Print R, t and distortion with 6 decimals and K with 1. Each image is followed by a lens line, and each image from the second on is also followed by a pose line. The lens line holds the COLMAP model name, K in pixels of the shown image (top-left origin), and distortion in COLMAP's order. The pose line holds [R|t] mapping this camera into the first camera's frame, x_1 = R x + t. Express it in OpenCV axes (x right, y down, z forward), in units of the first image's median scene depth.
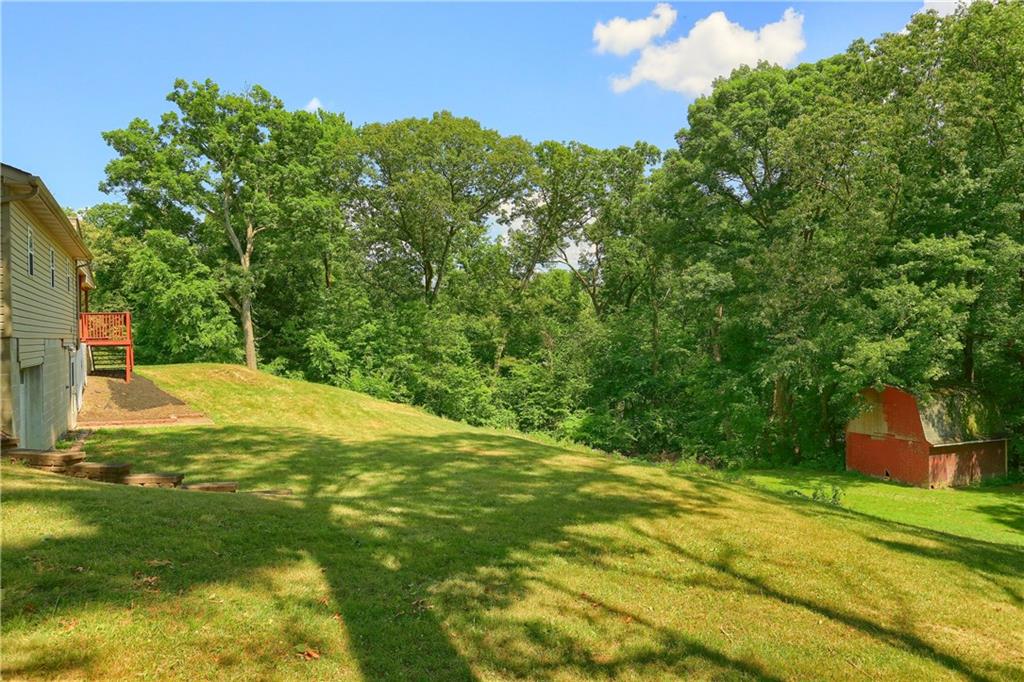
lens RADIAL K [[530.4, 0, 512.0], [0, 530.4, 341.0], [0, 0, 1]] dist [-0.002656, -0.000243]
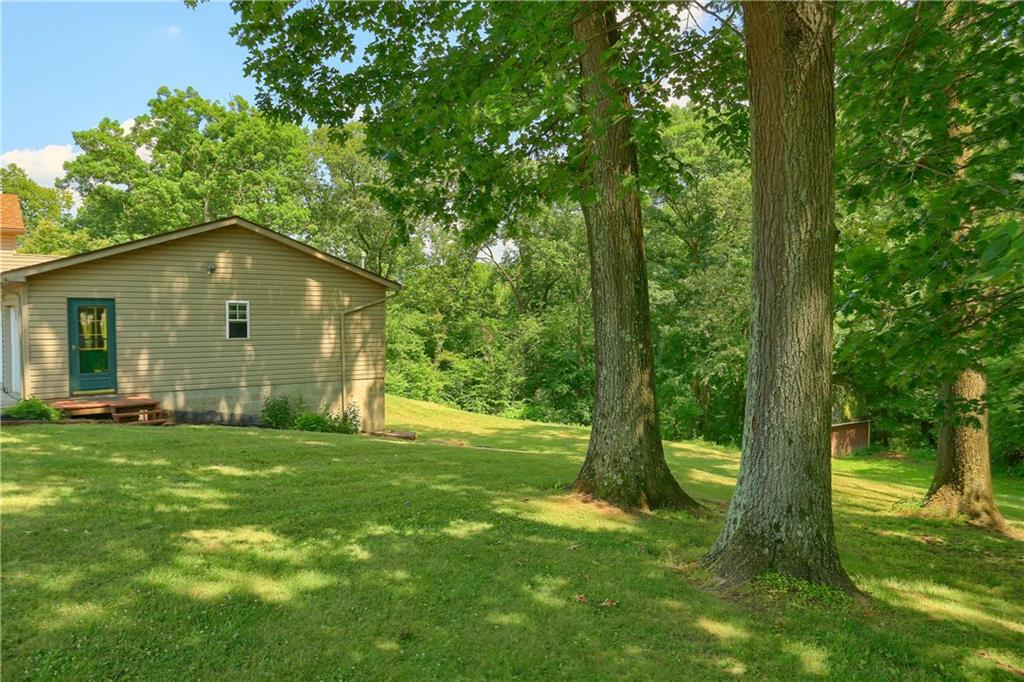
lens RADIAL K [[517.2, 0, 511.0], [0, 517.2, 347.9], [0, 0, 1]] dist [0.000152, 0.000341]
pose [[0.988038, 0.001305, 0.154204, -0.079945], [-0.005805, 0.999570, 0.028738, -0.015587], [-0.154100, -0.029290, 0.987621, -0.070869]]
